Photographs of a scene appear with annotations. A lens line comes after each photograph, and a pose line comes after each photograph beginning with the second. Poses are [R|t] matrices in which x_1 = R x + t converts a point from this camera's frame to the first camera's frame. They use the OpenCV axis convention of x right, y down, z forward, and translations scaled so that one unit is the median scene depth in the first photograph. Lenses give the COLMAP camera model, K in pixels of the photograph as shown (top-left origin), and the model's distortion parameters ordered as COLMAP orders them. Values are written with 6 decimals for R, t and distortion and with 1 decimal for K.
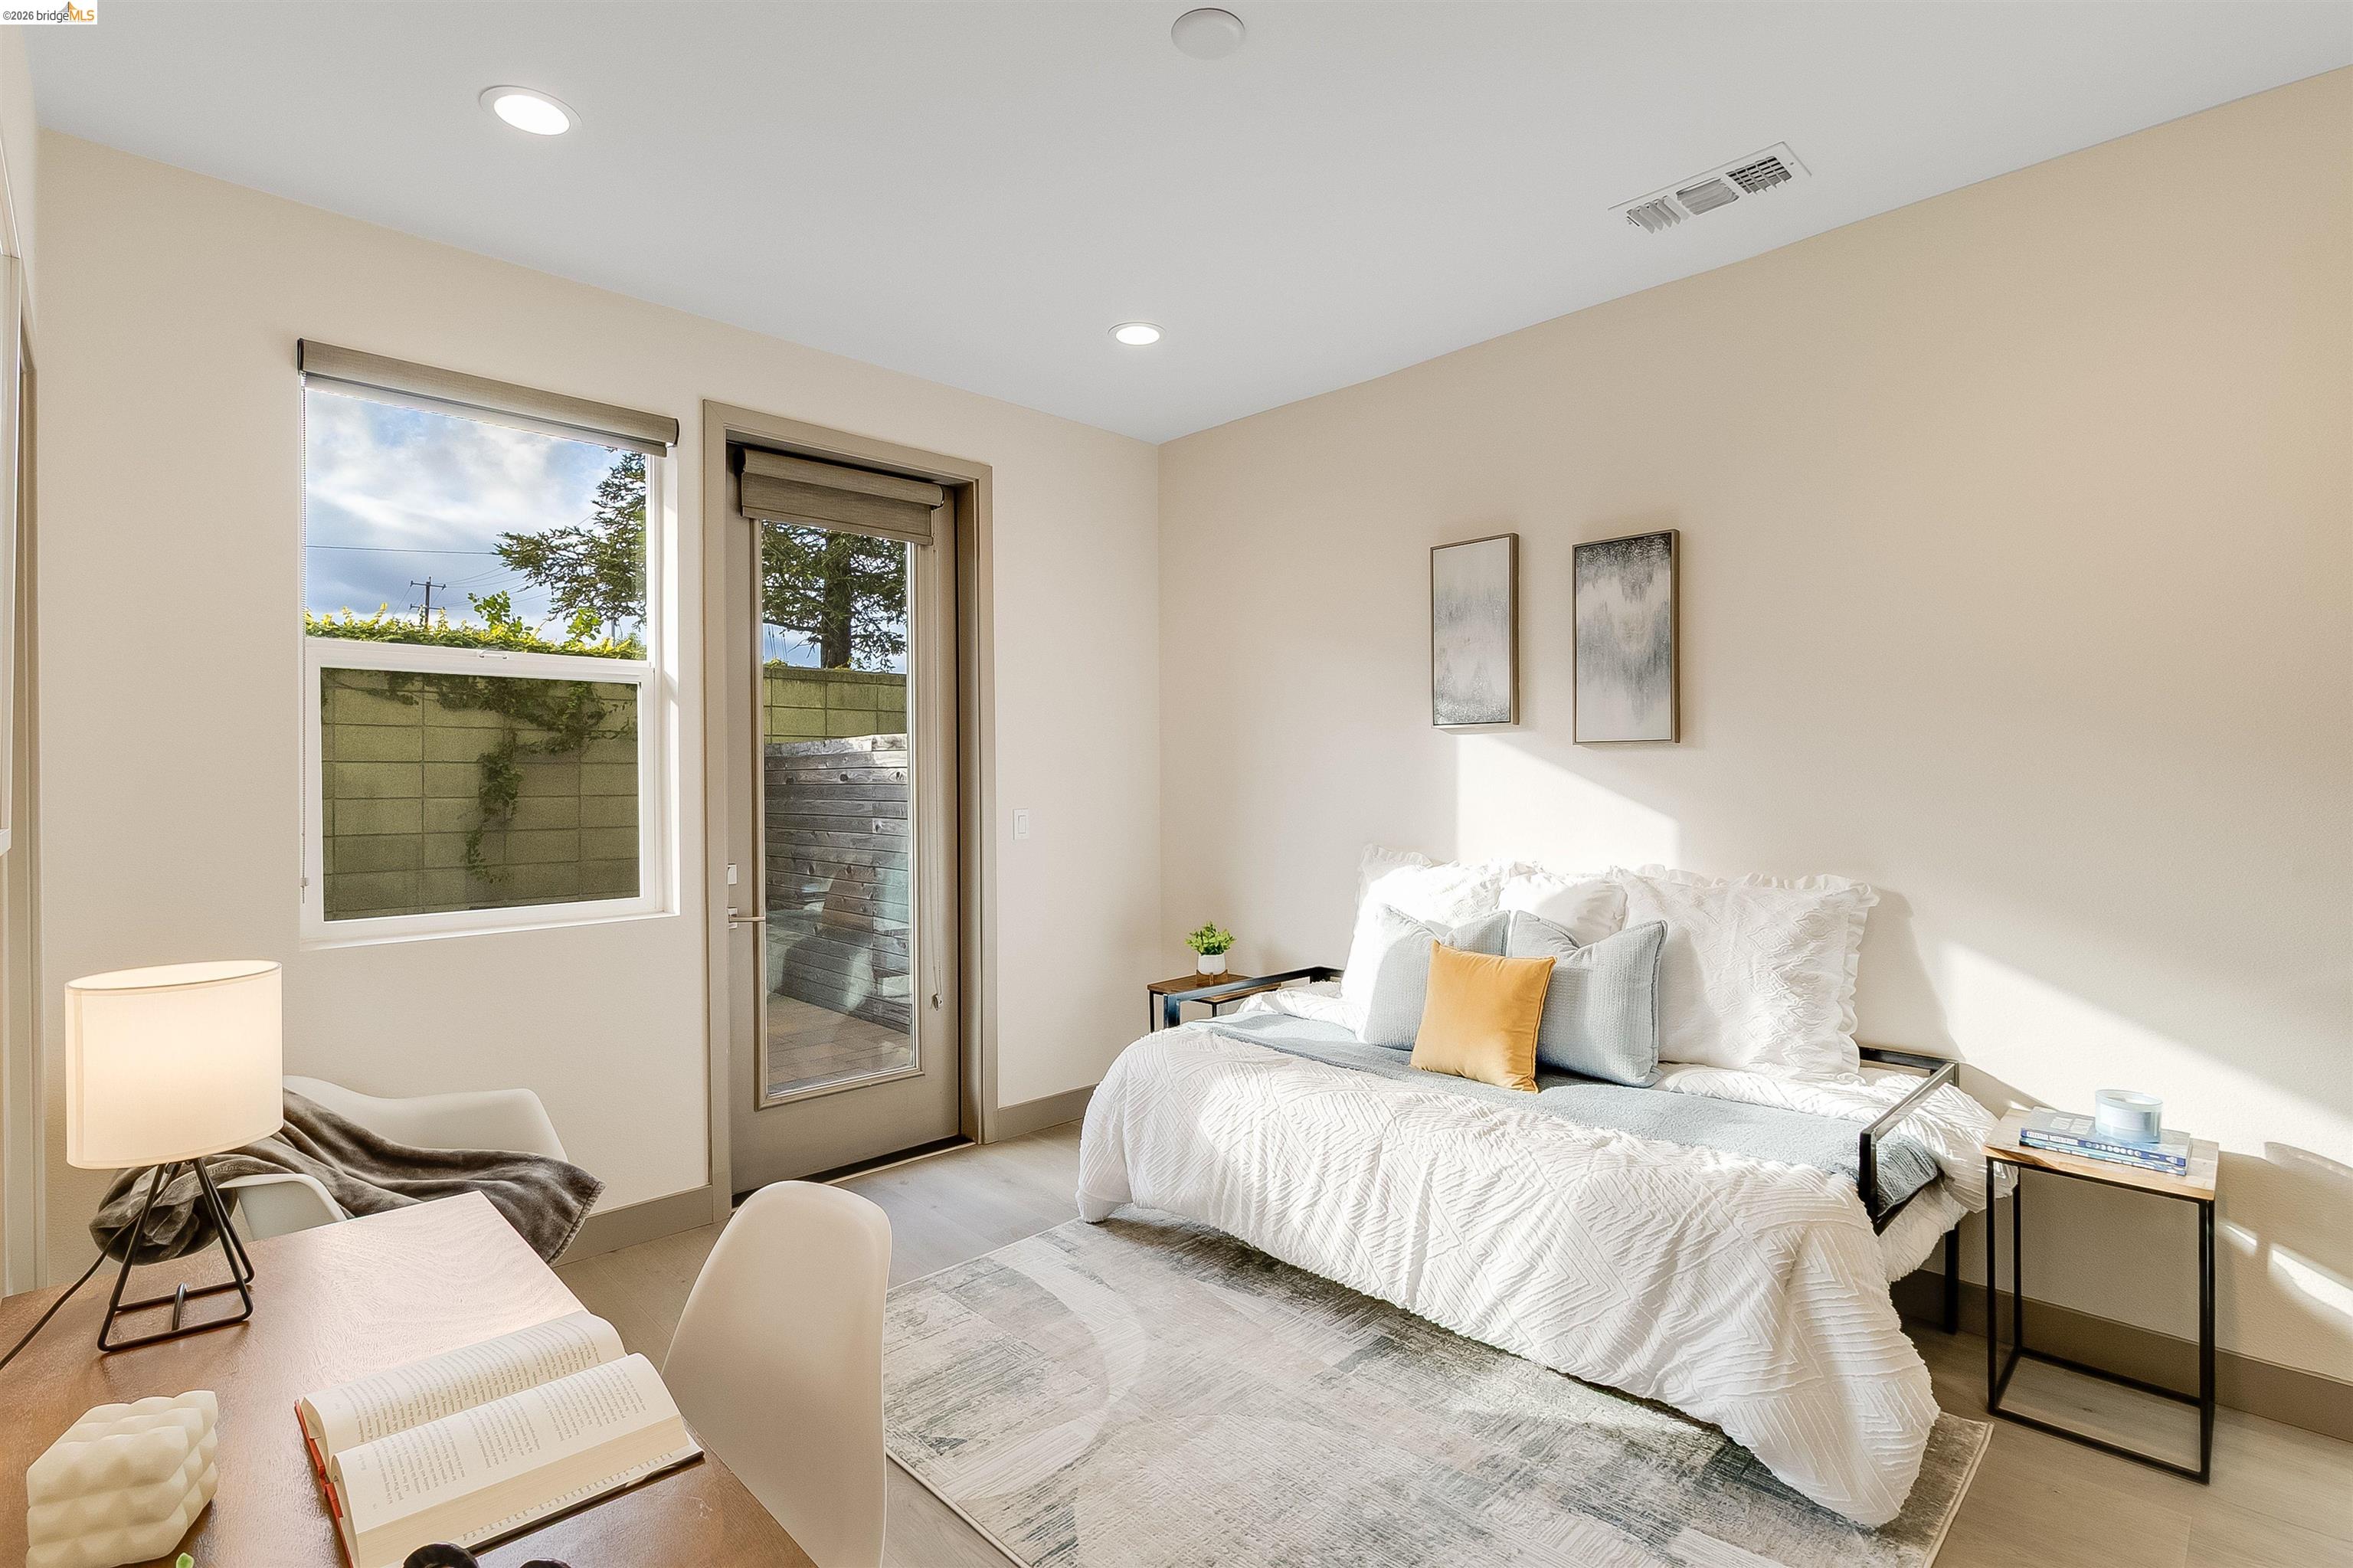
lens RADIAL K [[1102.1, 0, 1200.0], [0, 1102.1, 775.1], [0, 0, 1]] dist [-0.002964, -0.001411]
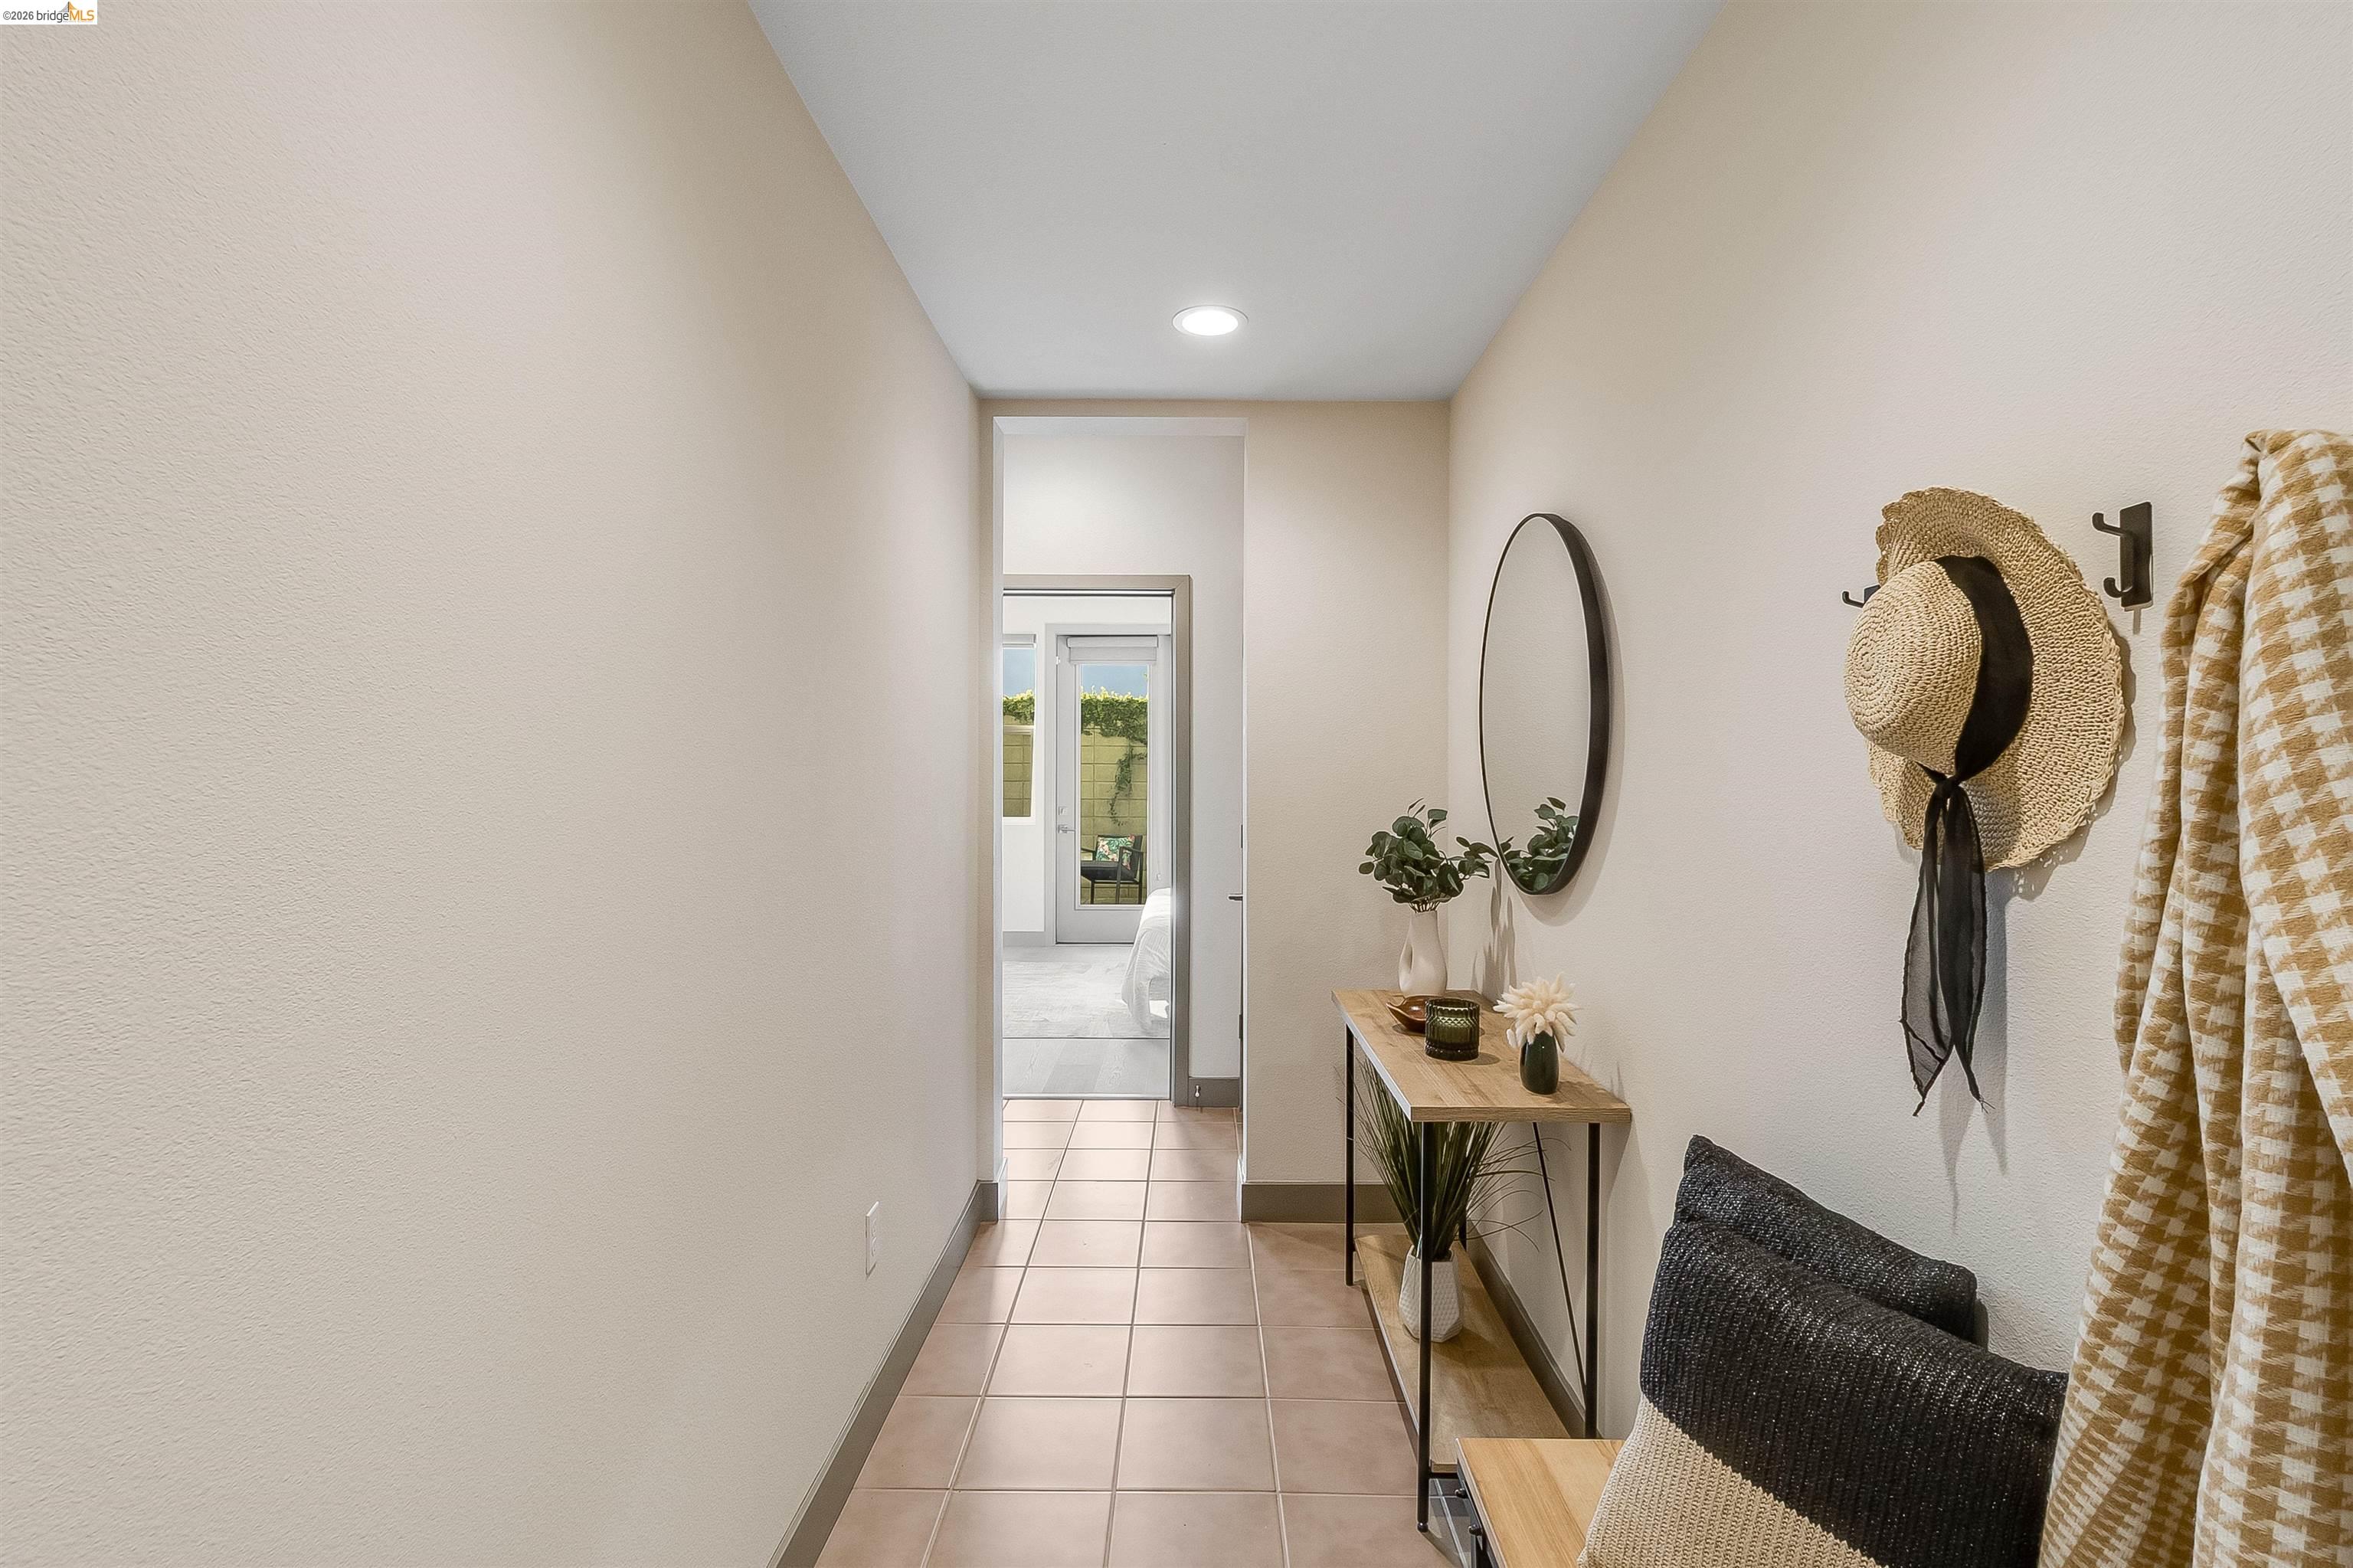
lens RADIAL K [[1102.1, 0, 1182.1], [0, 1102.1, 779.3], [0, 0, 1]] dist [-0.002964, -0.001411]
pose [[0.699084, 0.014796, -0.714886, 1.316476], [-0.009895, 0.999890, 0.011018, -0.010348], [0.714971, -0.000628, 0.699154, -0.457014]]
